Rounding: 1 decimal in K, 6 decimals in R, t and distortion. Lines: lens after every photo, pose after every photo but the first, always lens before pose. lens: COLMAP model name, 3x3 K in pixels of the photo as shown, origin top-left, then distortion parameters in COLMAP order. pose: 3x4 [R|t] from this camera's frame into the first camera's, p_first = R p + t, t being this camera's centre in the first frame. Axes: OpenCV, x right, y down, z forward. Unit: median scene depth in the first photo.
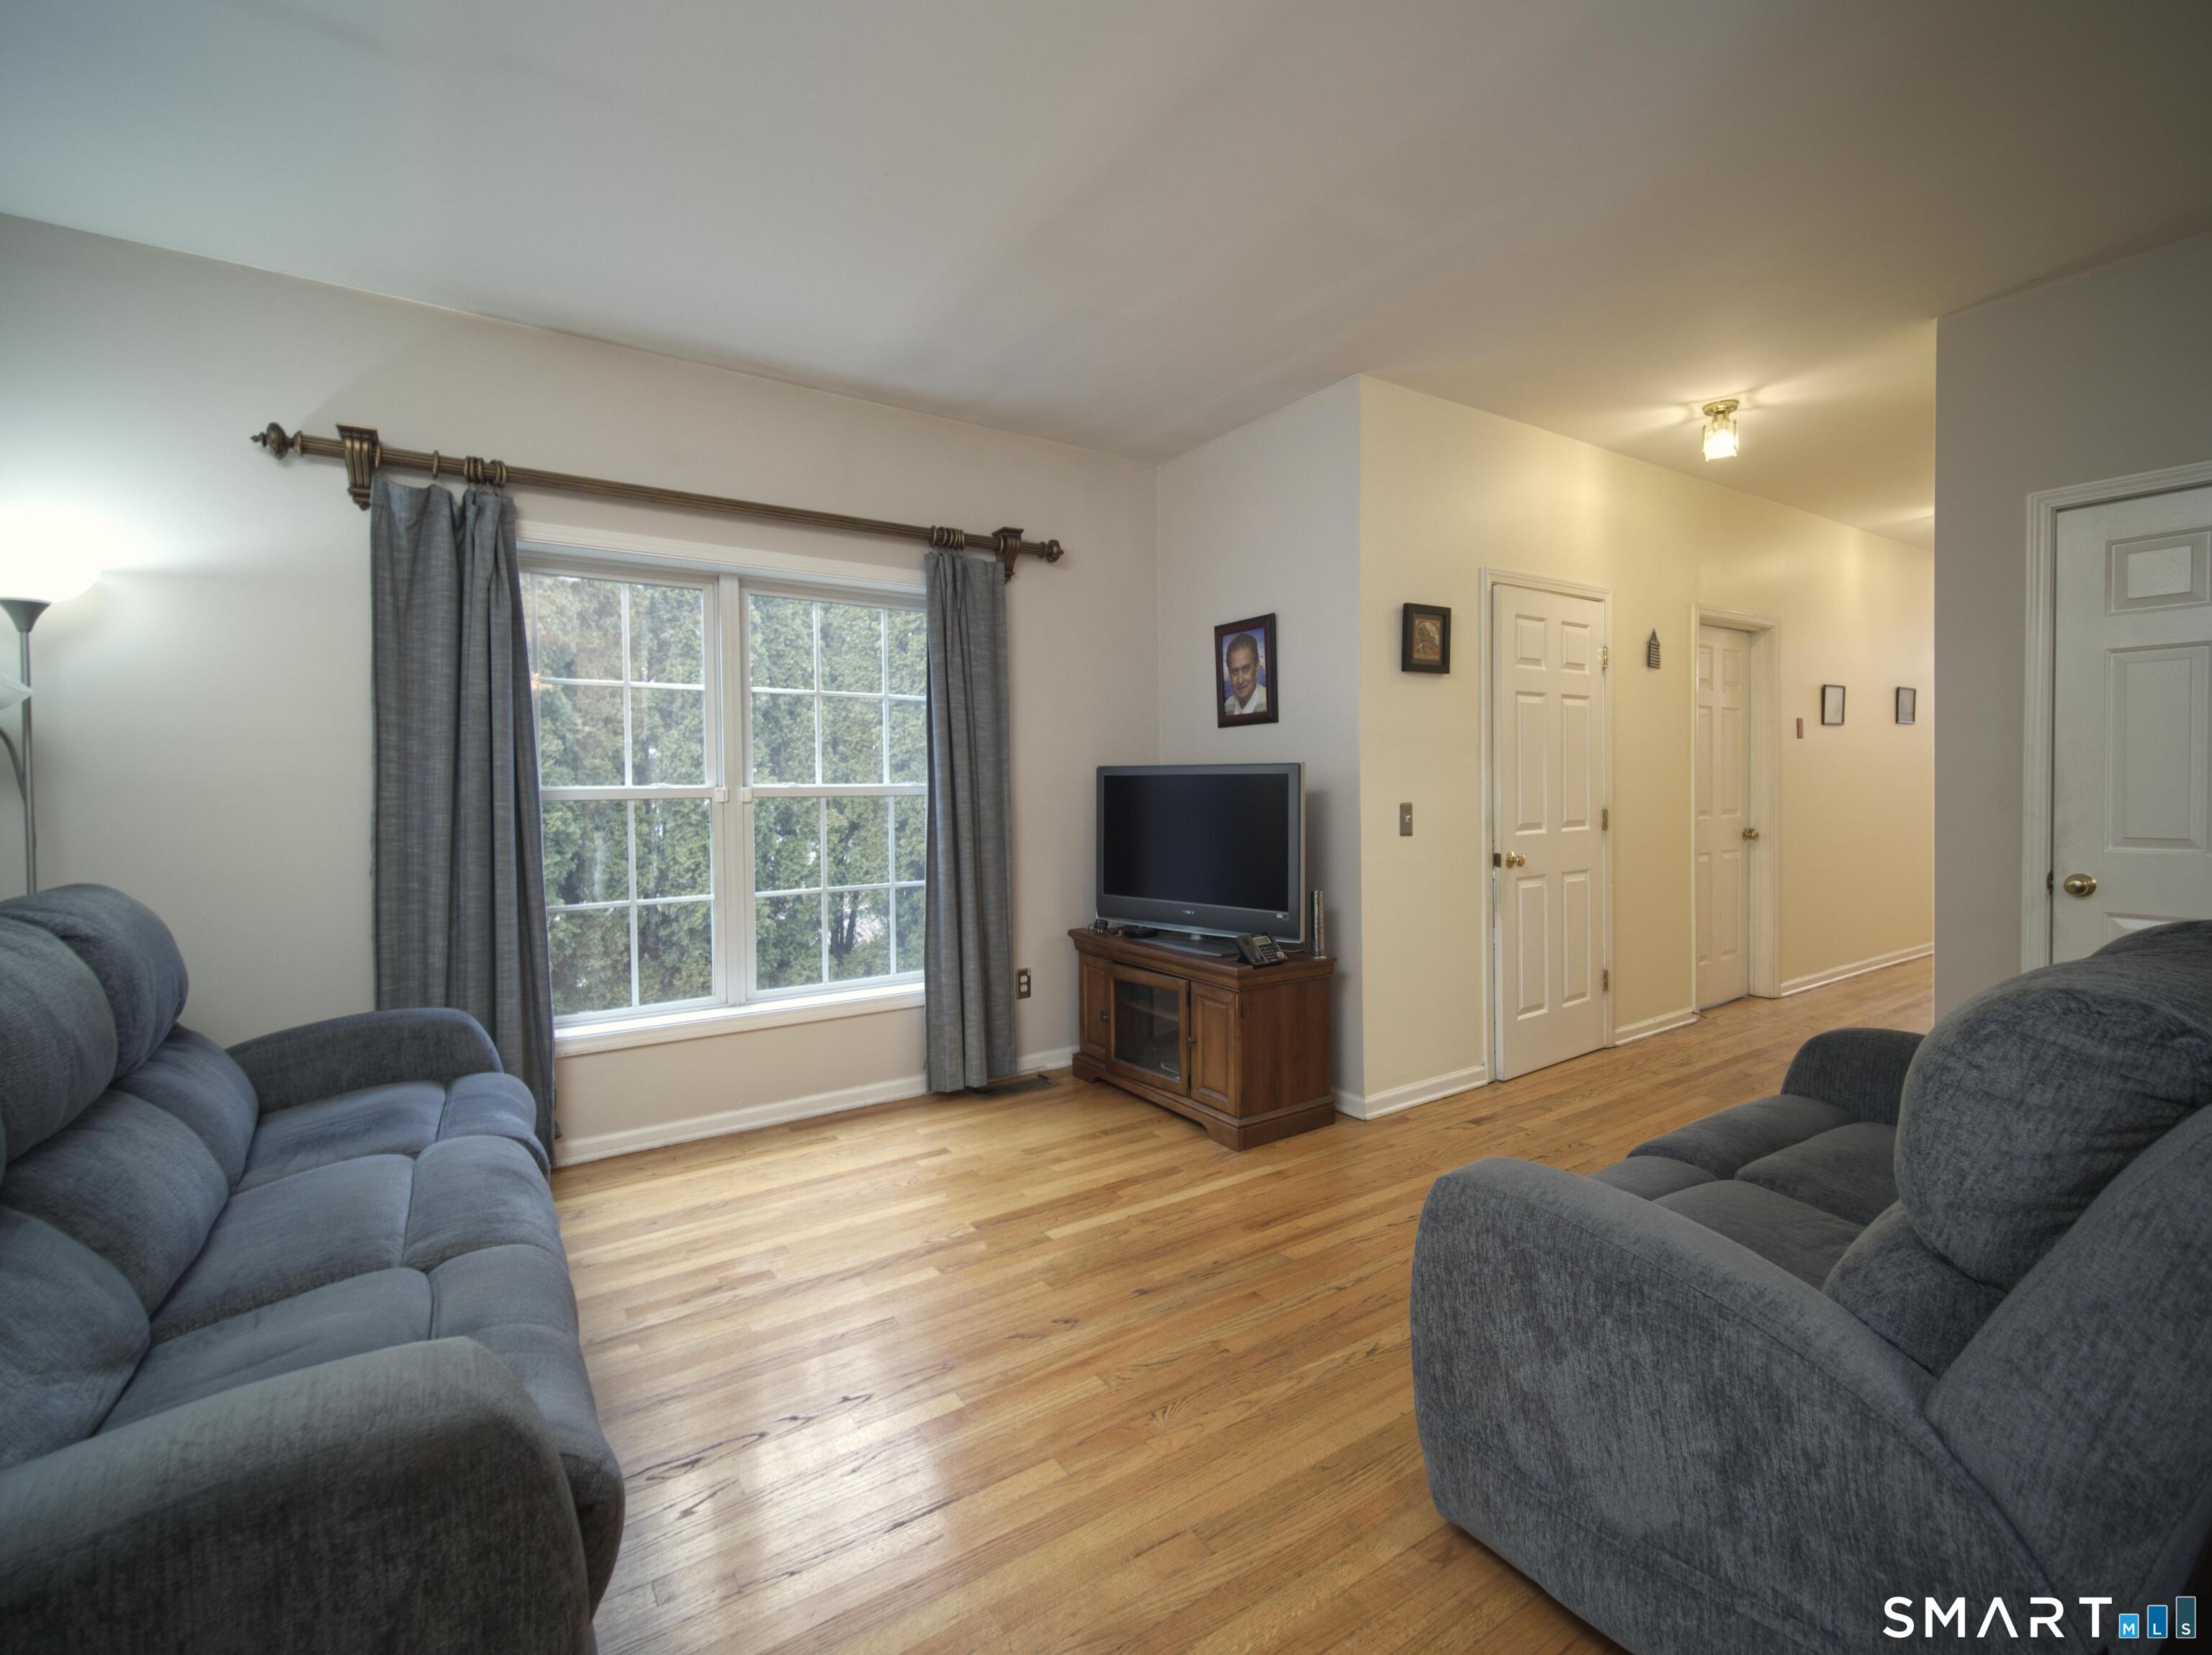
lens RADIAL K [[965.3, 0, 1094.0], [0, 965.3, 822.9], [0, 0, 1]] dist [-0.001400, 0.000266]
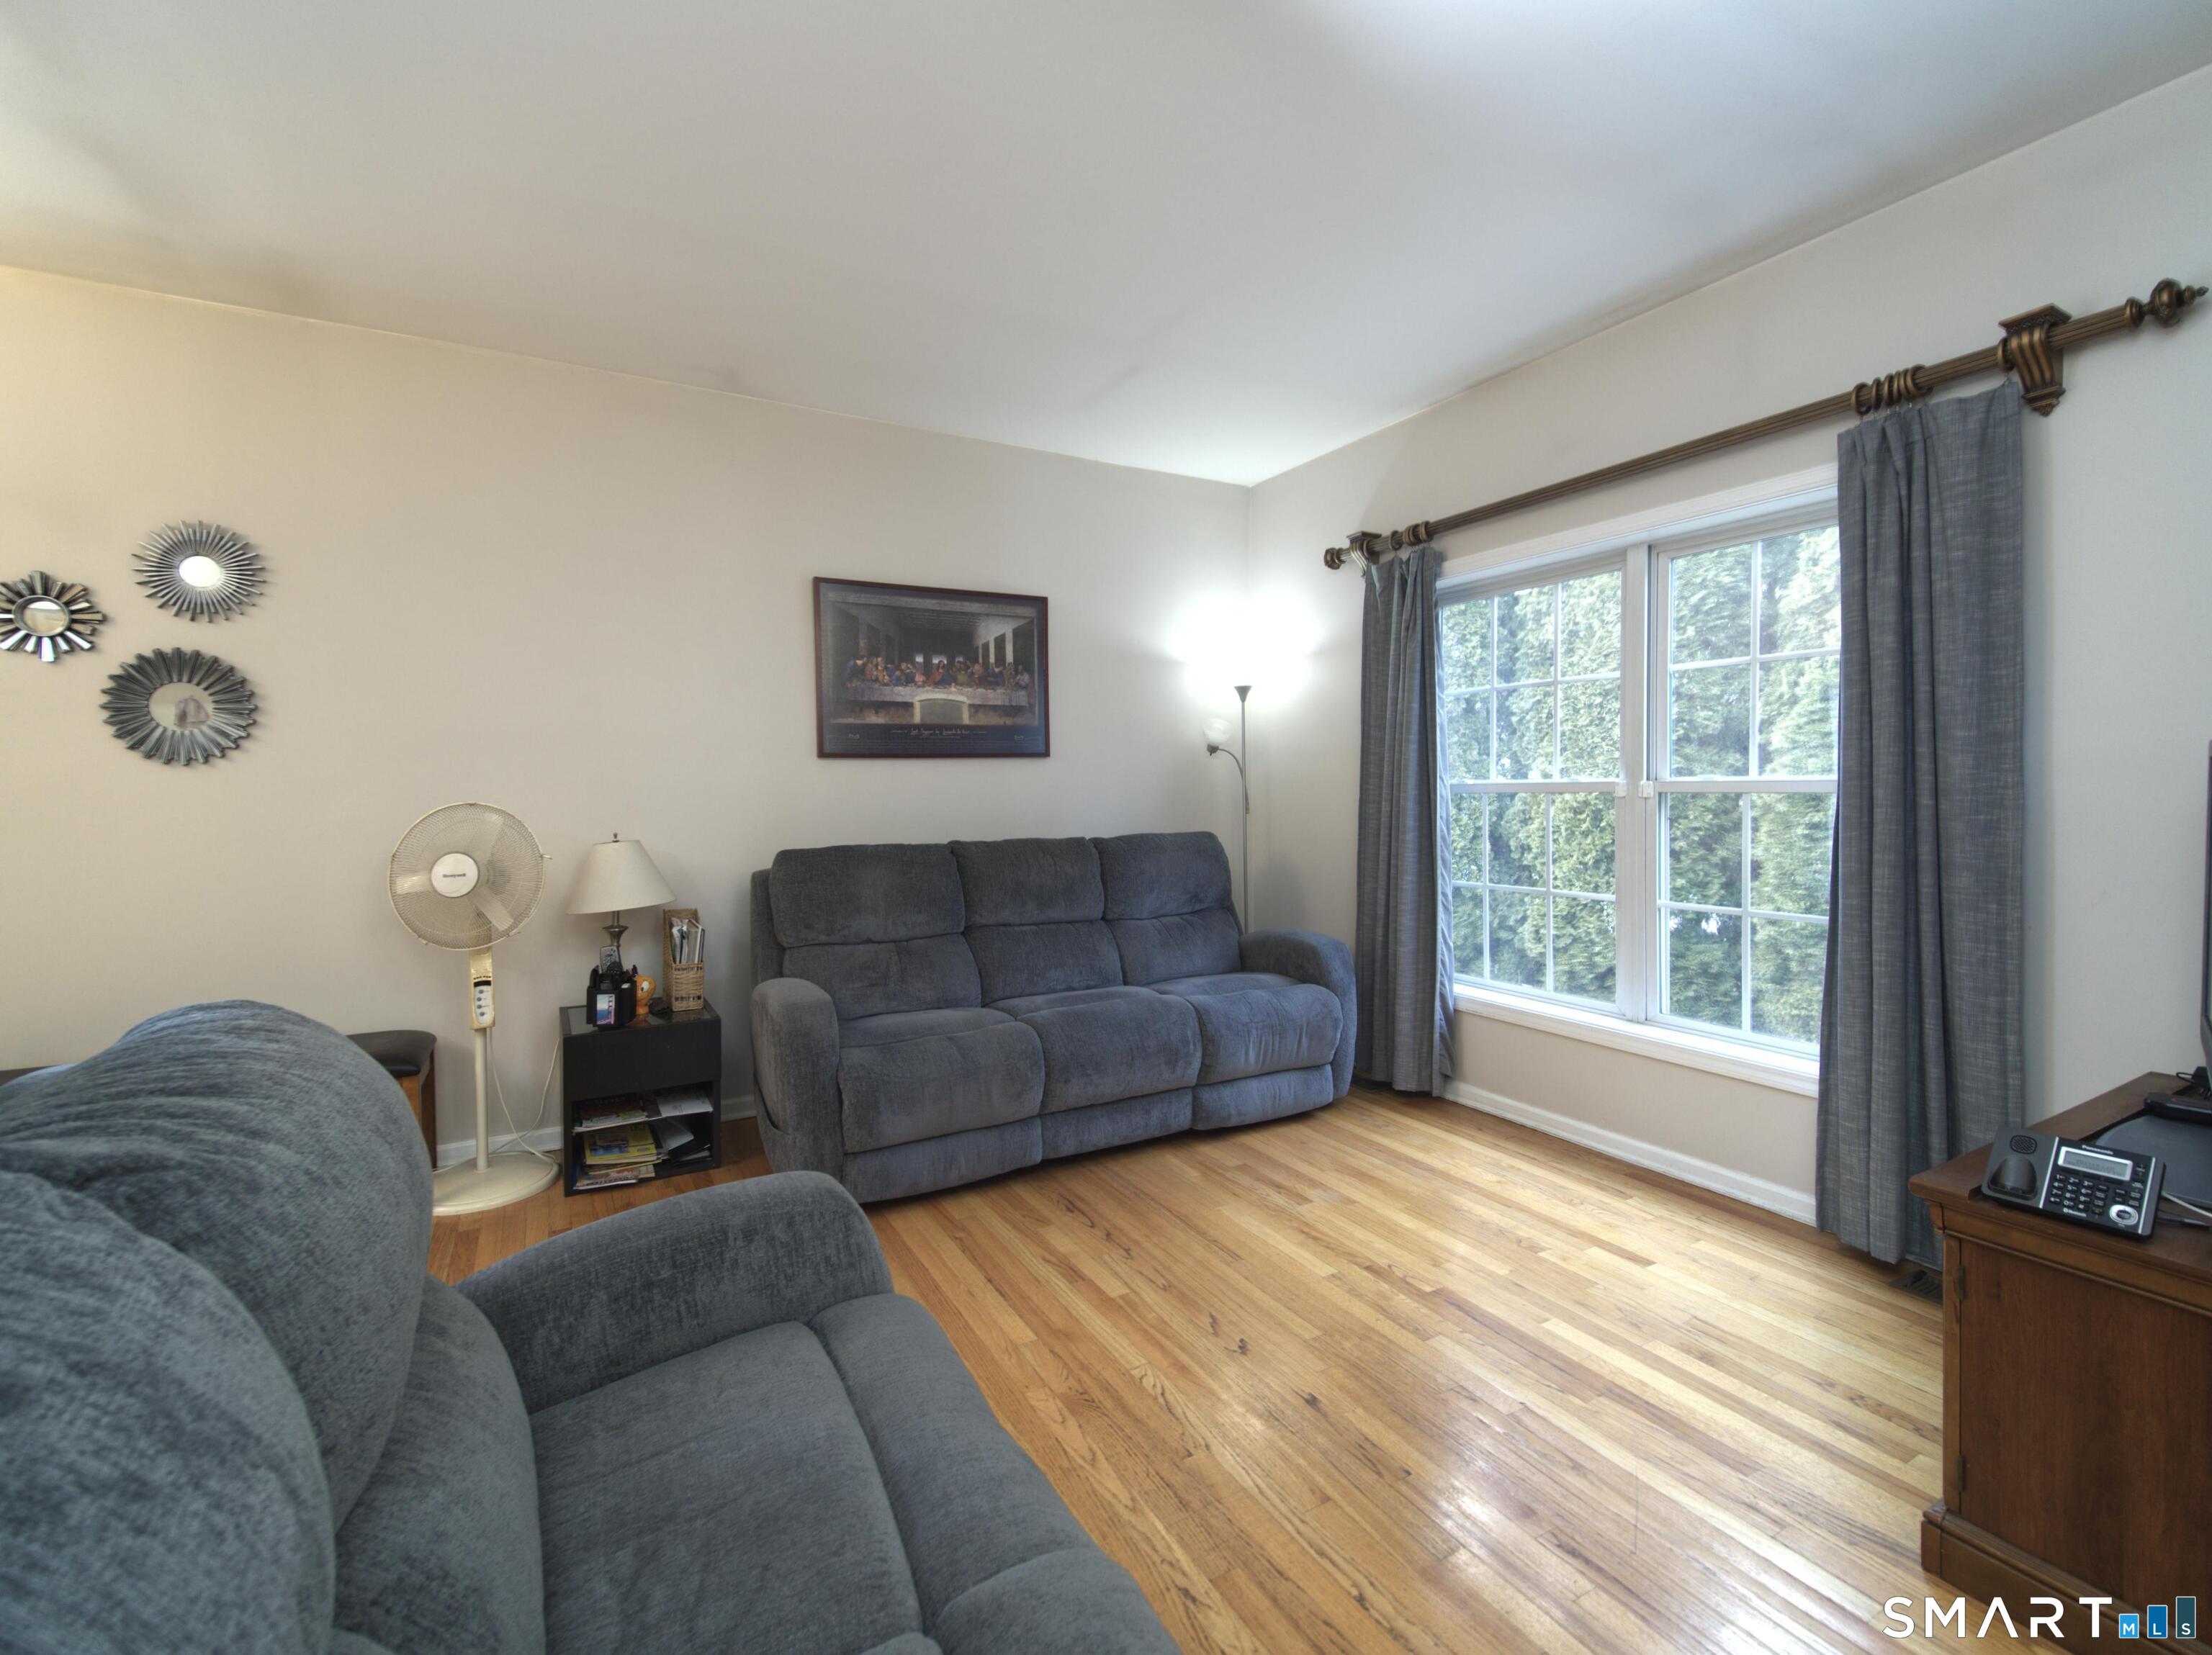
lens RADIAL K [[965.3, 0, 1089.6], [0, 965.3, 812.2], [0, 0, 1]] dist [-0.001400, 0.000266]
pose [[-0.080876, 0.039943, -0.995924, 0.578936], [-0.023444, 0.998844, 0.041964, -0.033413], [0.996448, 0.026742, -0.079846, 0.572182]]
